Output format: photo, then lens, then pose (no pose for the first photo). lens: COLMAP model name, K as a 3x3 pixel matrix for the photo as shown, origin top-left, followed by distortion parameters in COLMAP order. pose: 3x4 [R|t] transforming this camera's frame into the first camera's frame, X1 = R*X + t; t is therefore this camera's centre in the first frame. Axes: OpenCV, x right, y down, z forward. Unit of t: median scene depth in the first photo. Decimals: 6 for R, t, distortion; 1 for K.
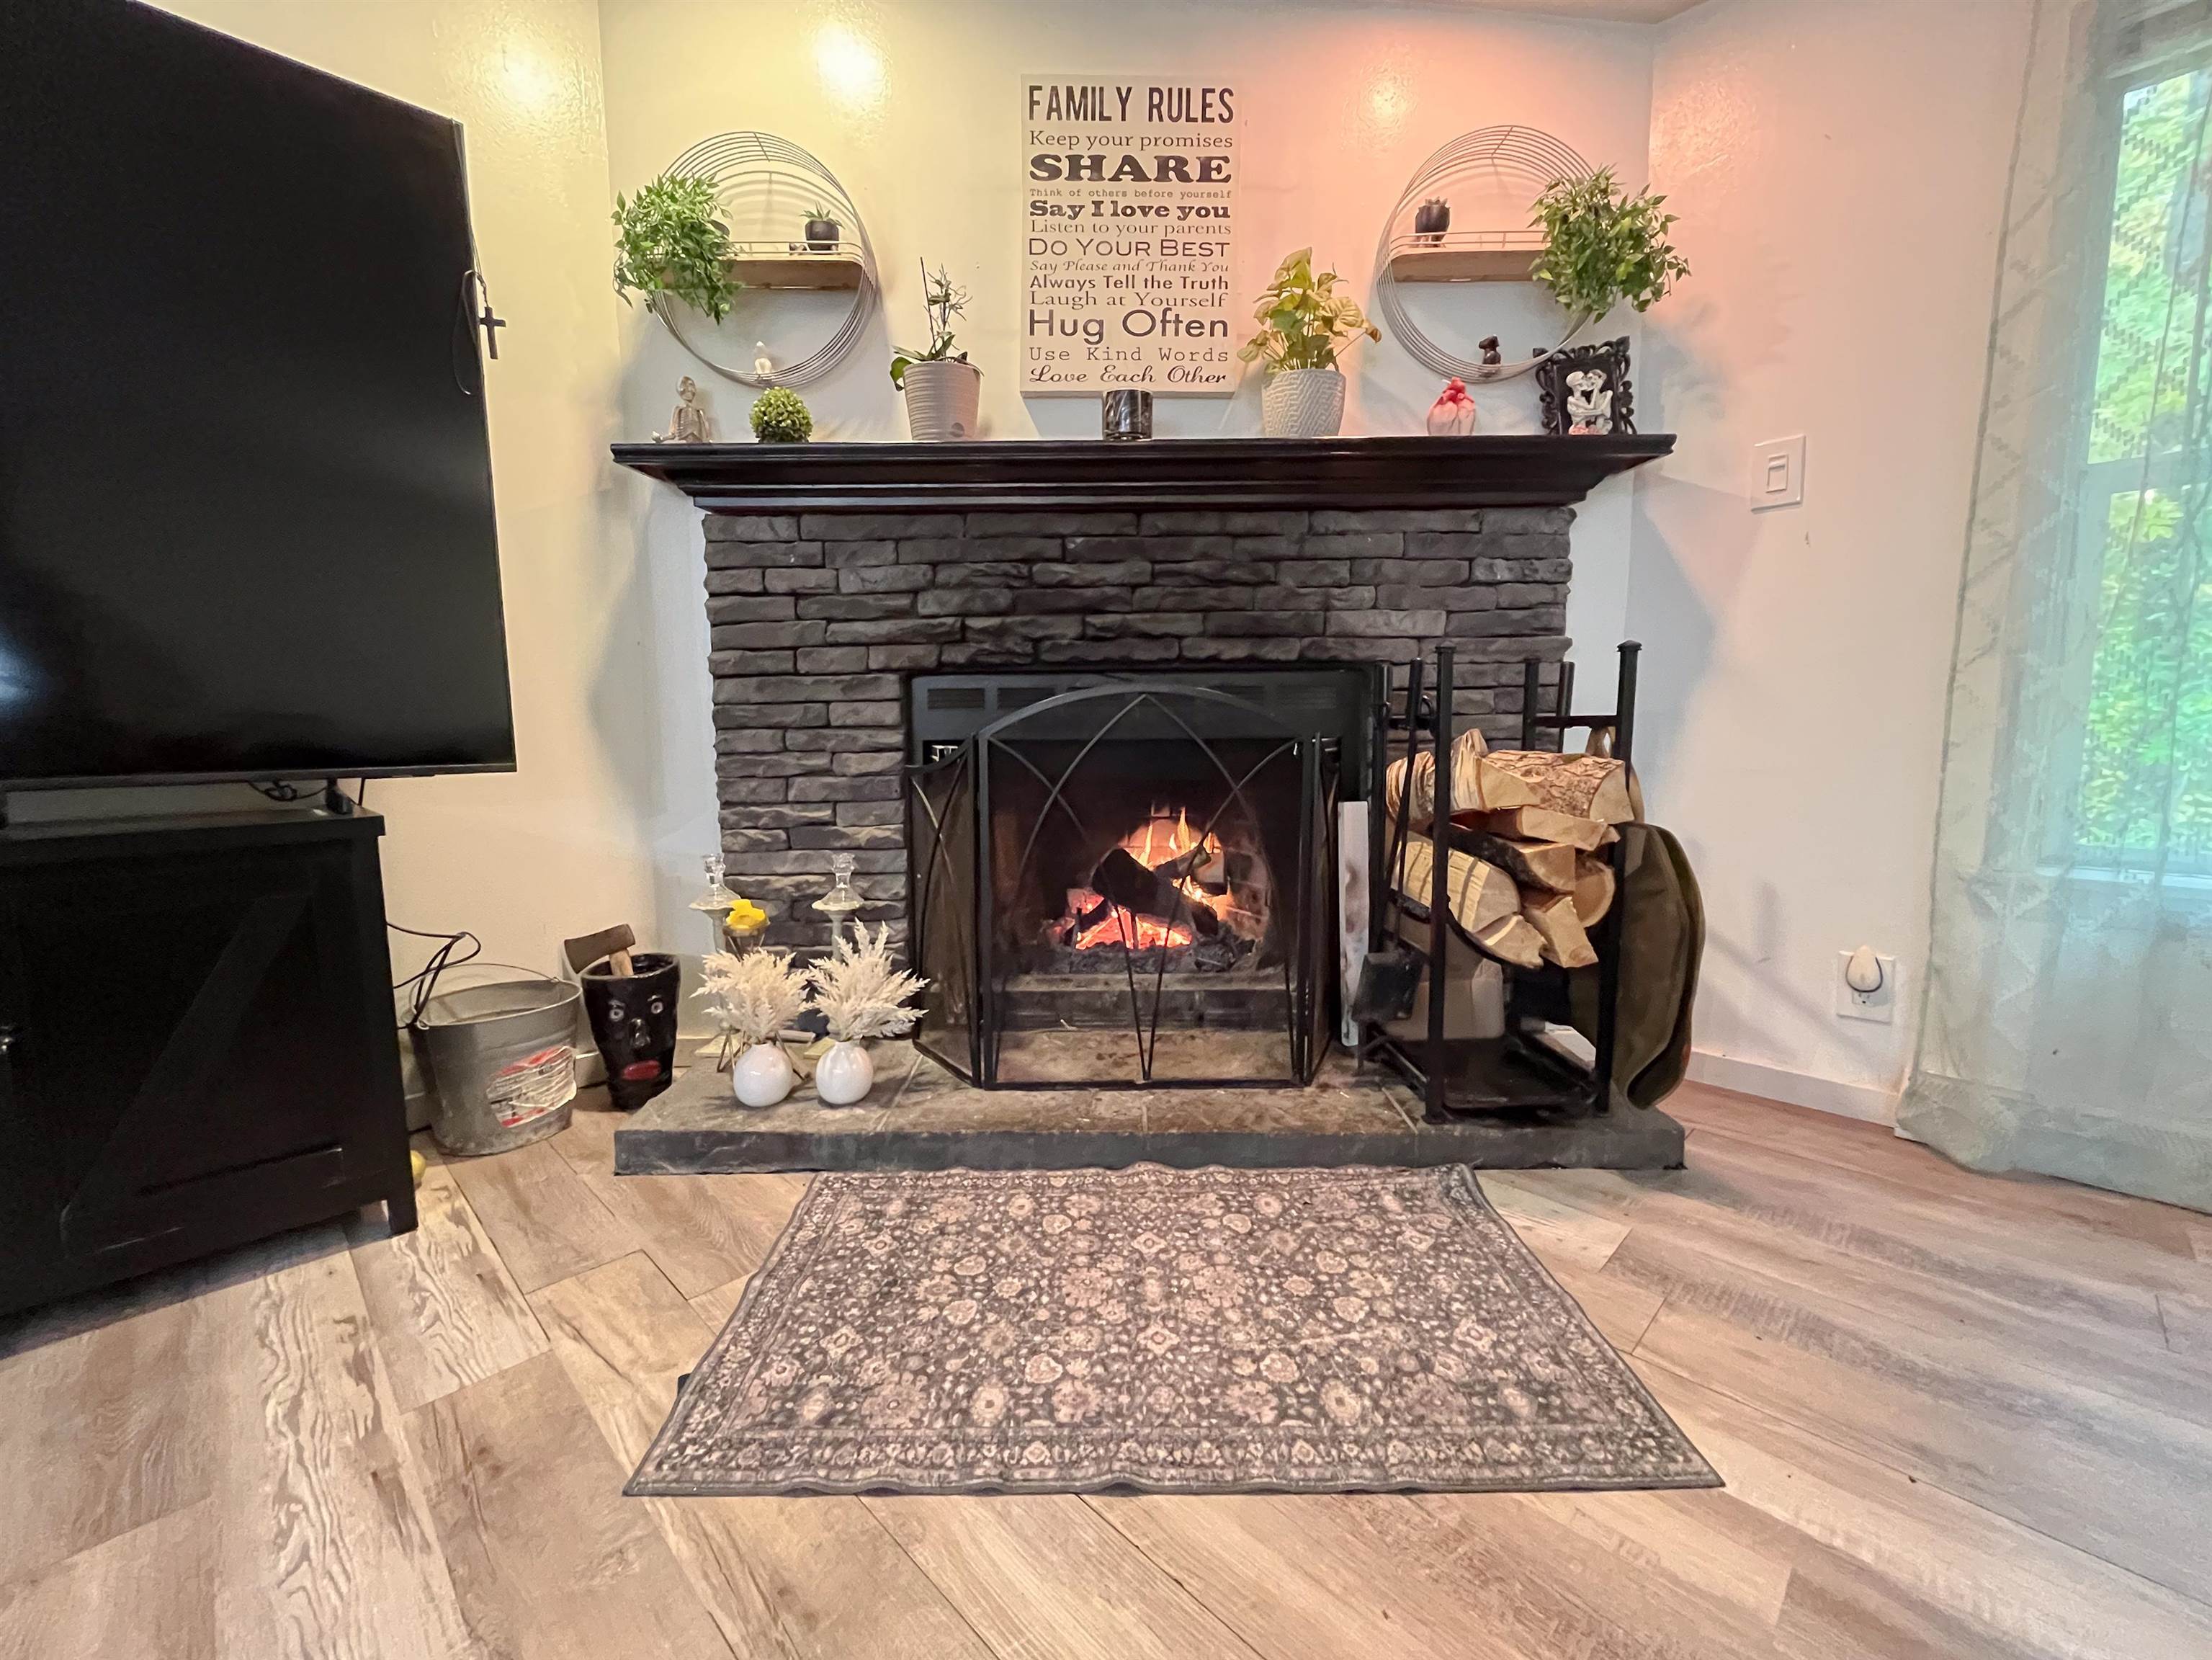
lens RADIAL K [[914.9, 0, 1102.8], [0, 914.9, 822.0], [0, 0, 1]] dist [-0.002689, -0.000405]
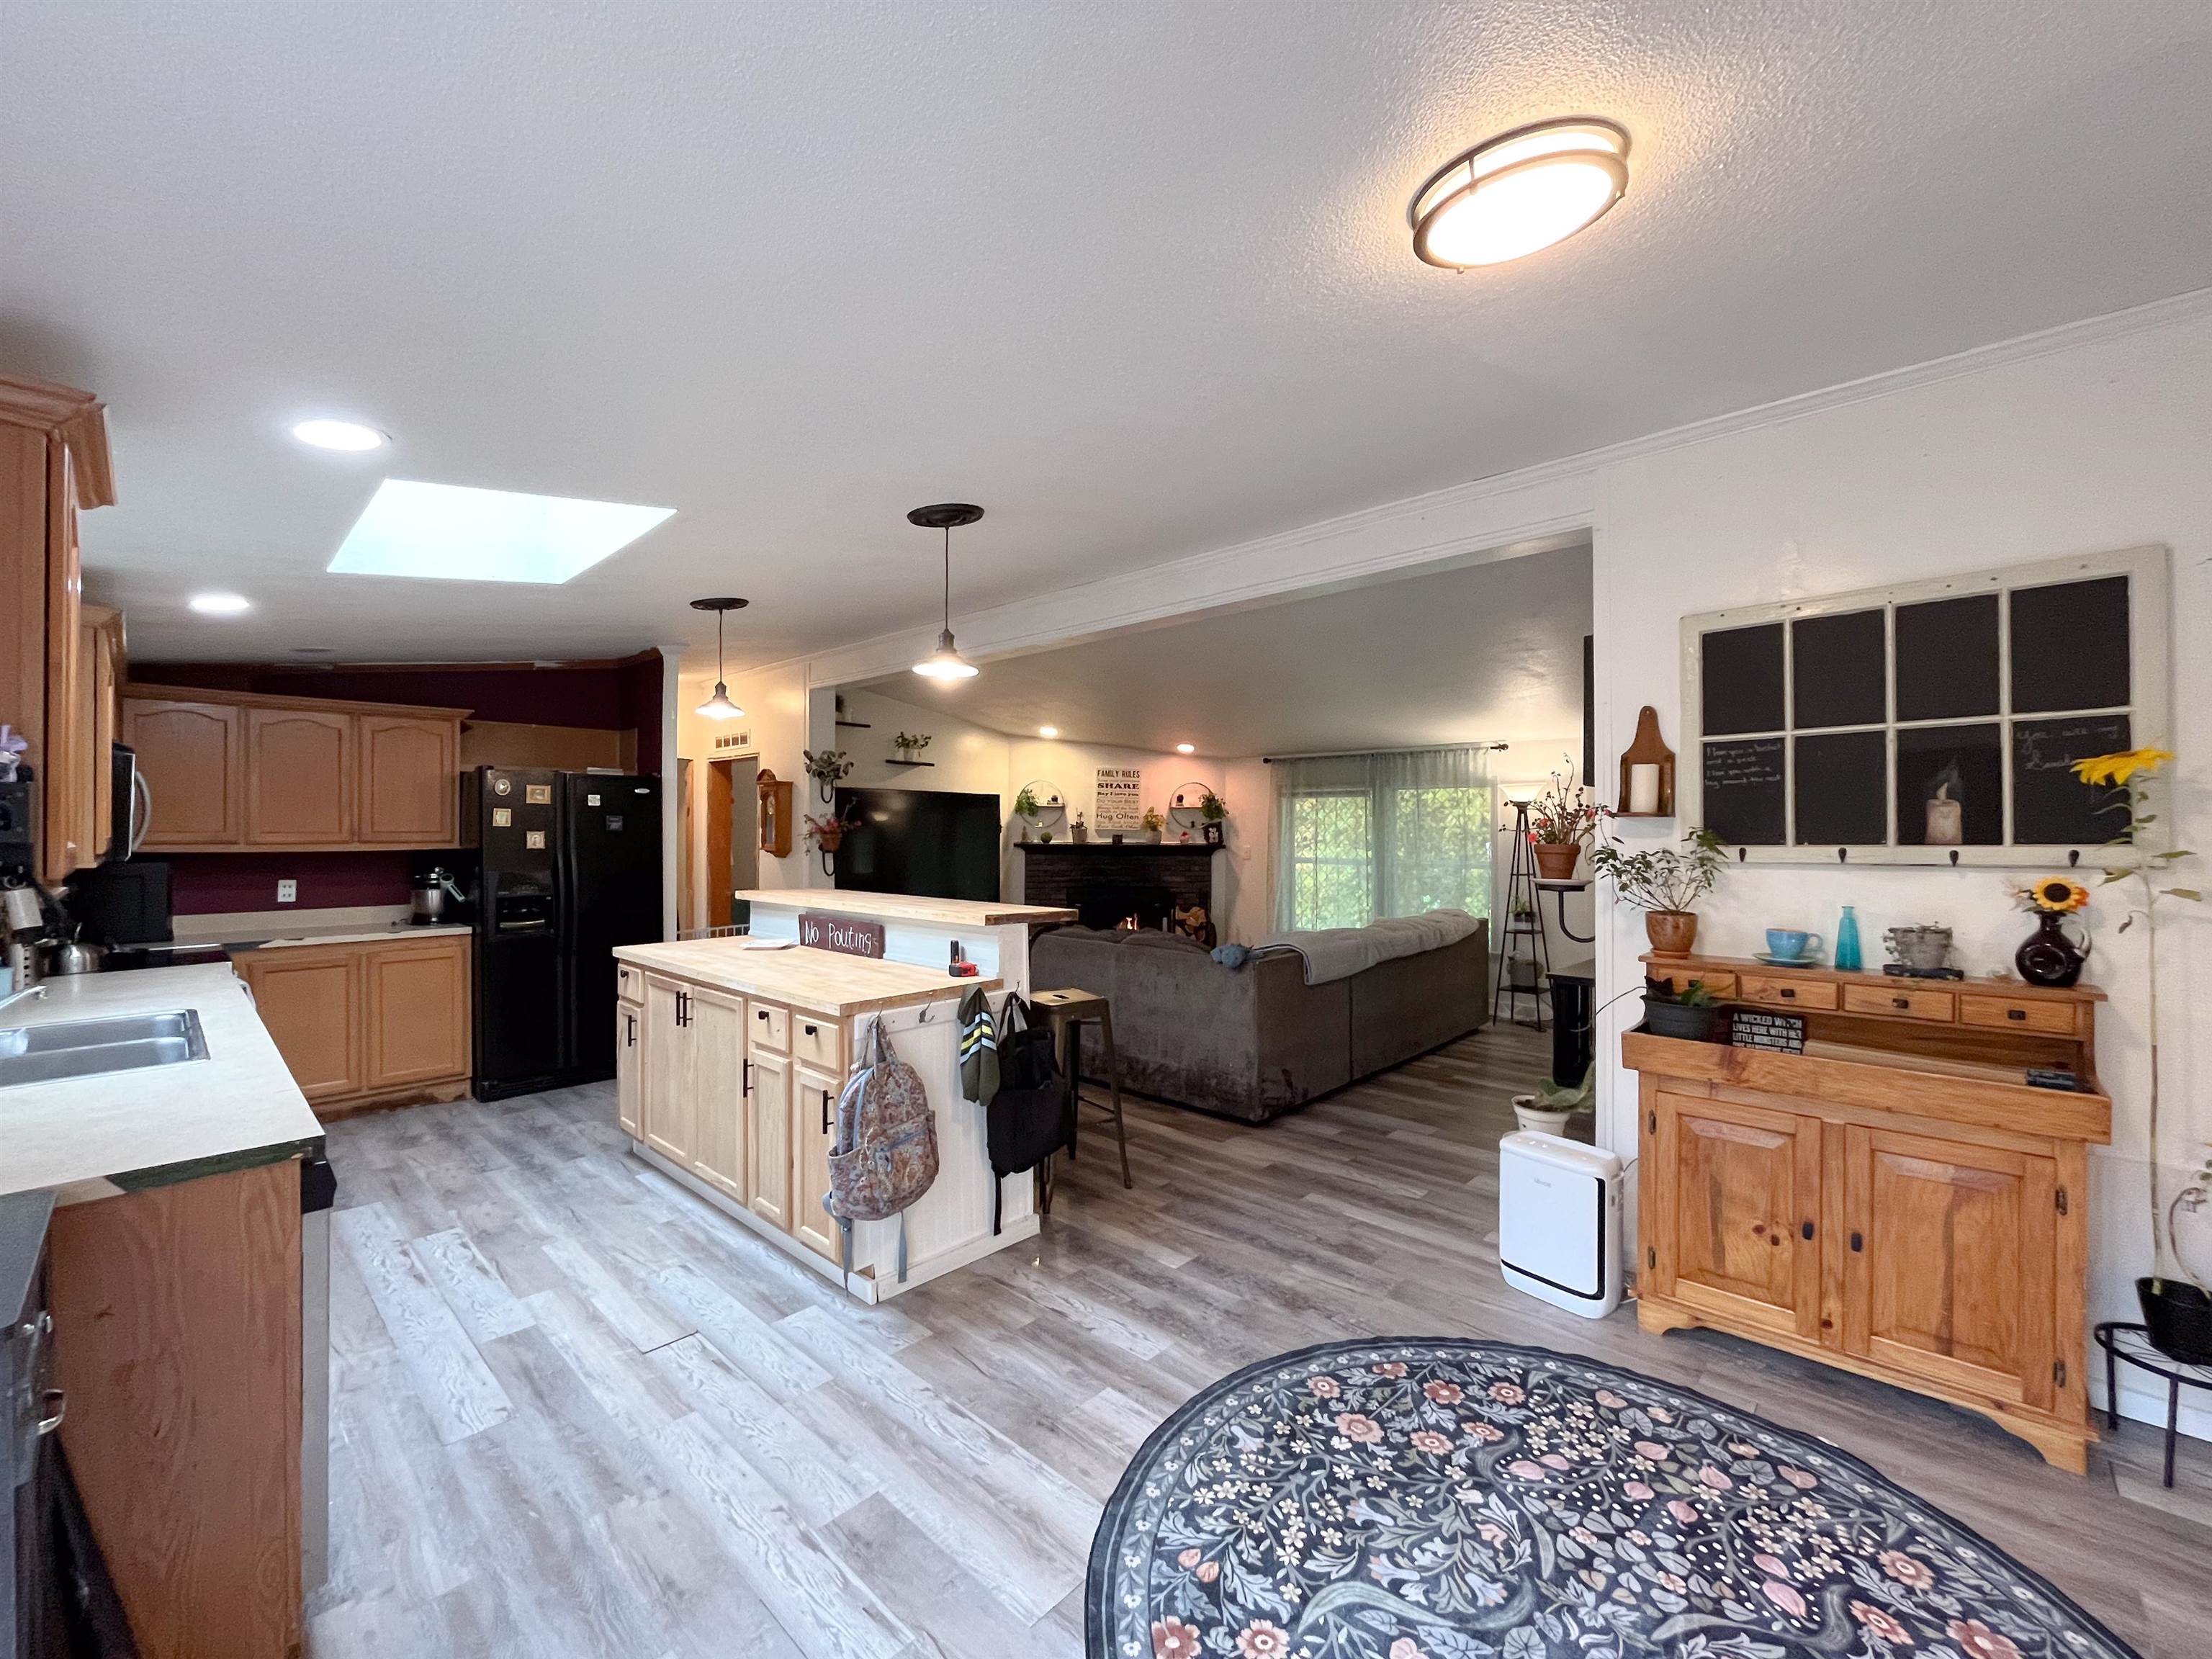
lens RADIAL K [[896.3, 0, 1089.3], [0, 896.3, 827.2], [0, 0, 1]] dist [-0.003546, 0.000235]
pose [[0.999681, 0.013451, 0.021374, -0.220558], [-0.010720, 0.992334, -0.123119, 0.090505], [-0.022866, 0.122850, 0.992162, -3.670865]]
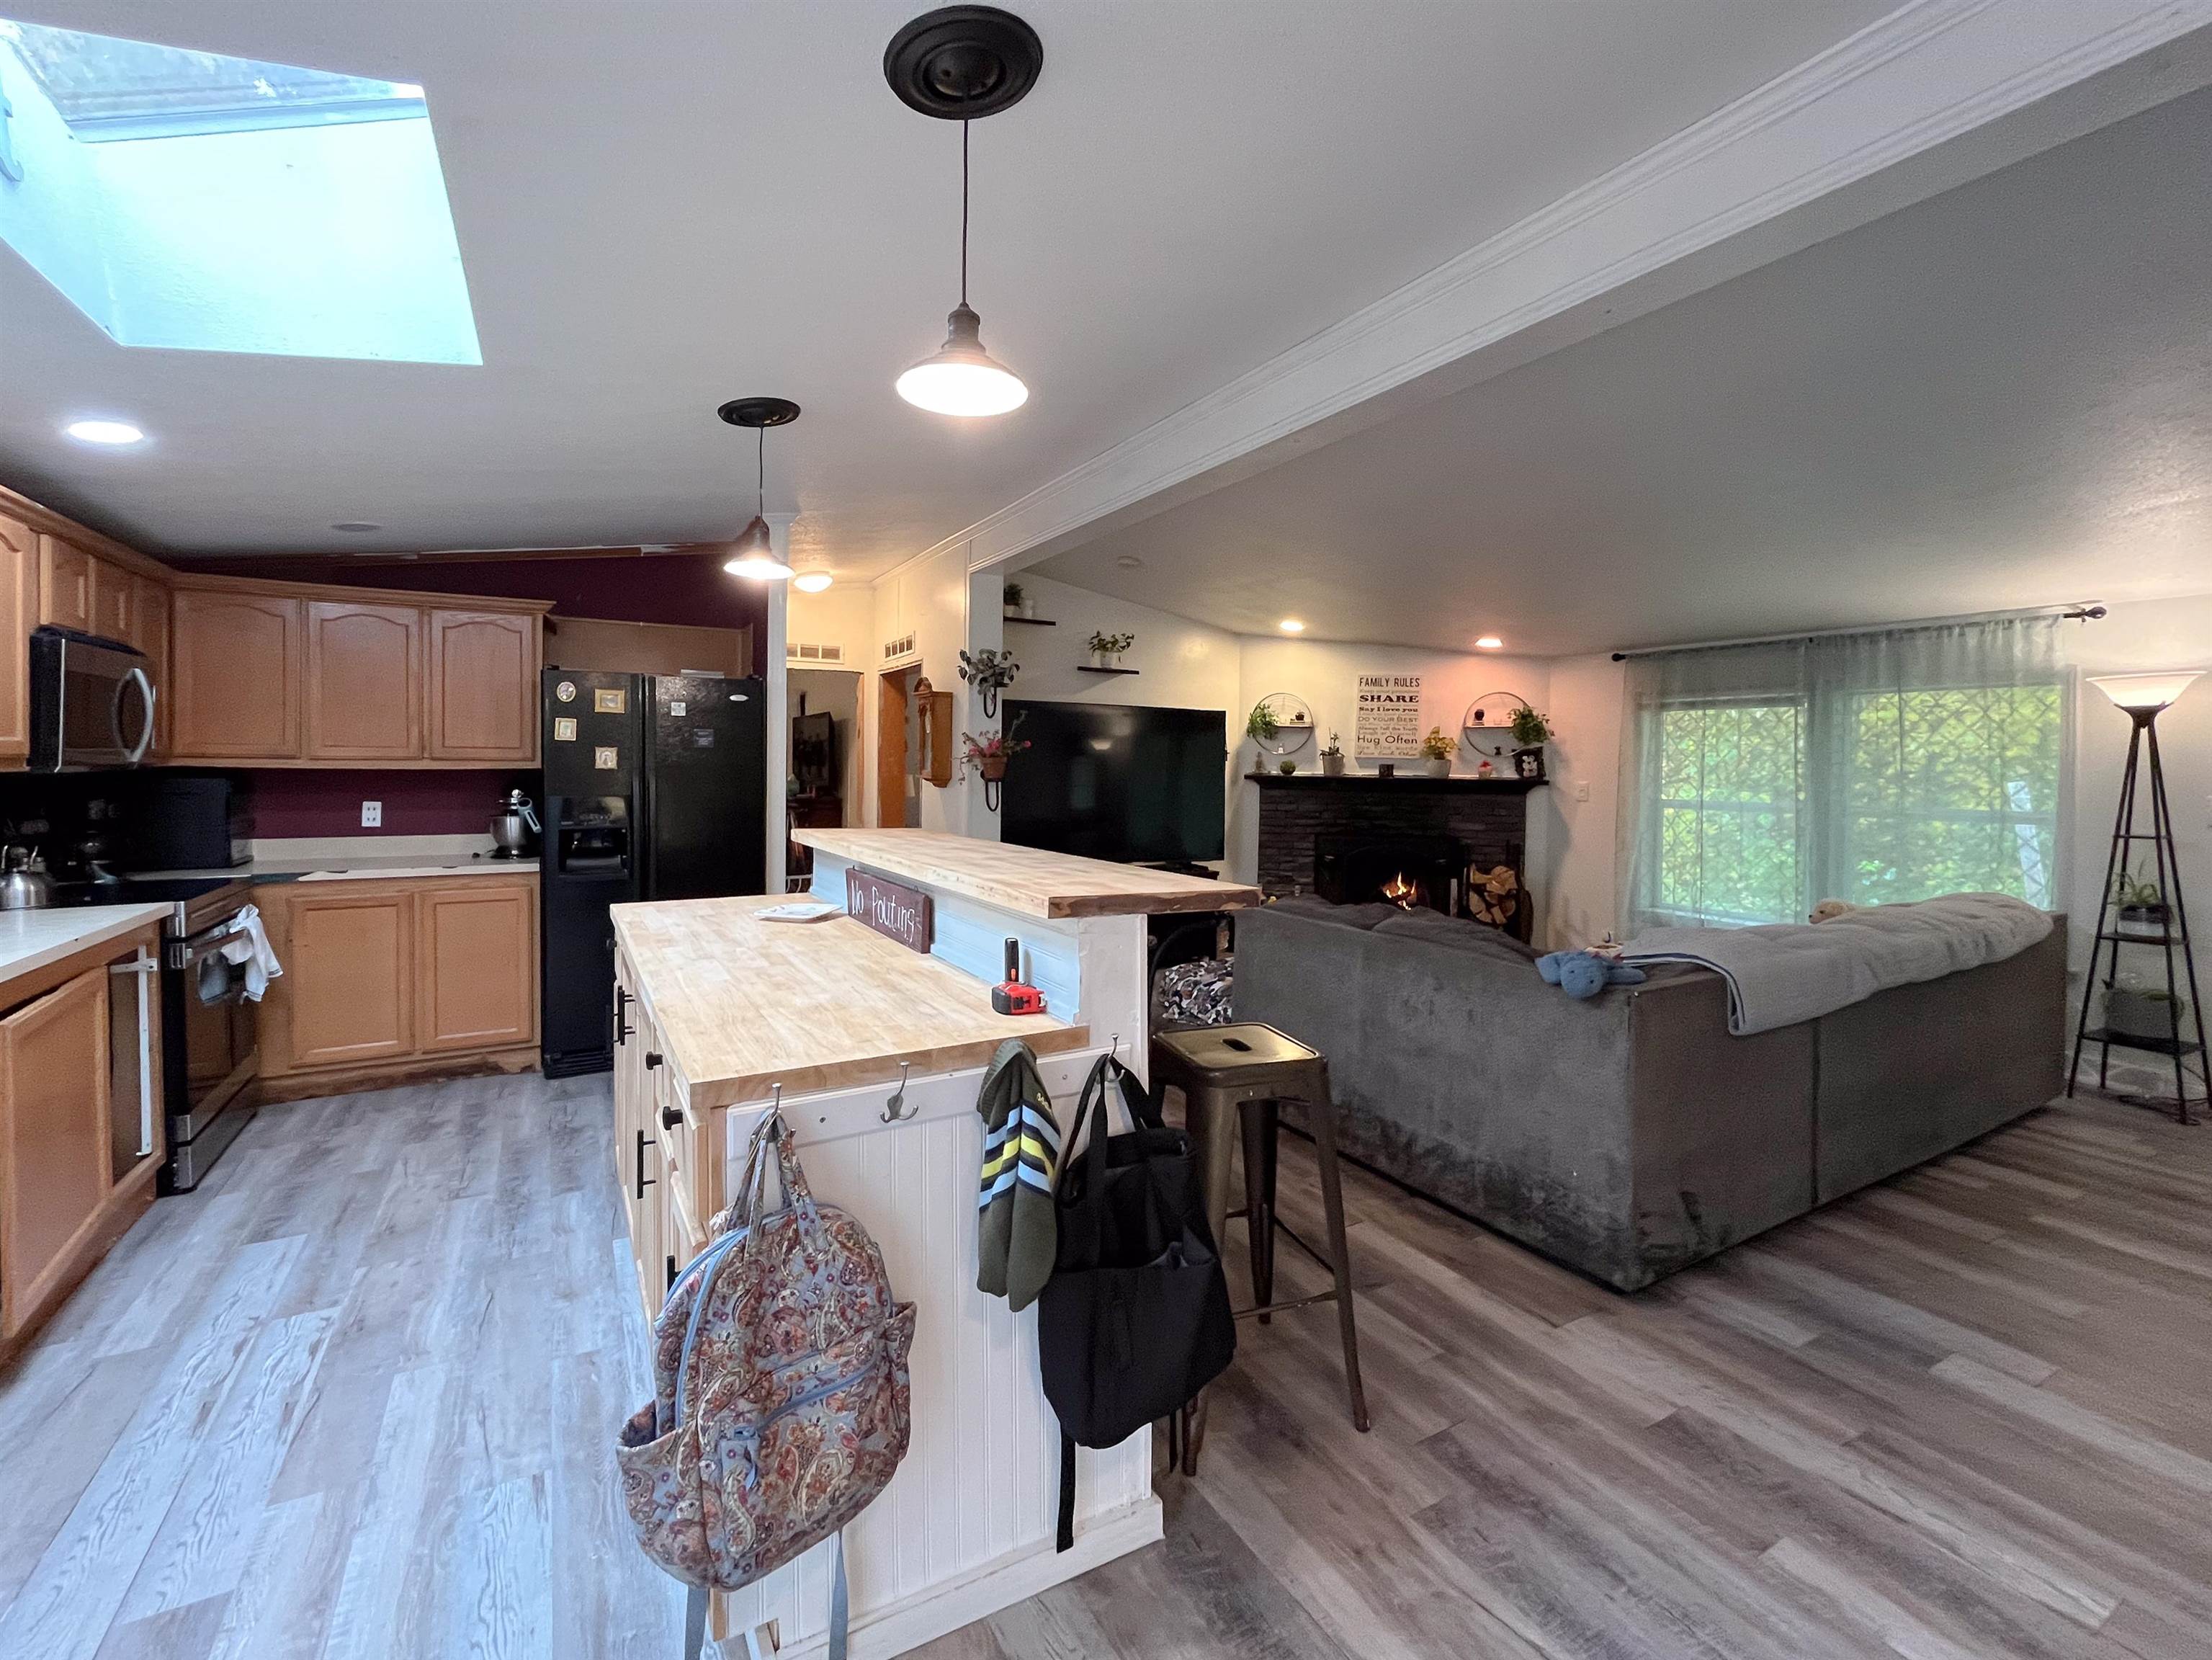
lens RADIAL K [[942.1, 0, 1065.9], [0, 942.1, 781.2], [0, 0, 1]] dist [-0.001648, -0.000146]
pose [[0.958121, 0.026121, -0.285169, -0.120636], [-0.055066, 0.994052, -0.093961, 0.025111], [0.281018, 0.105730, 0.953861, -2.831615]]
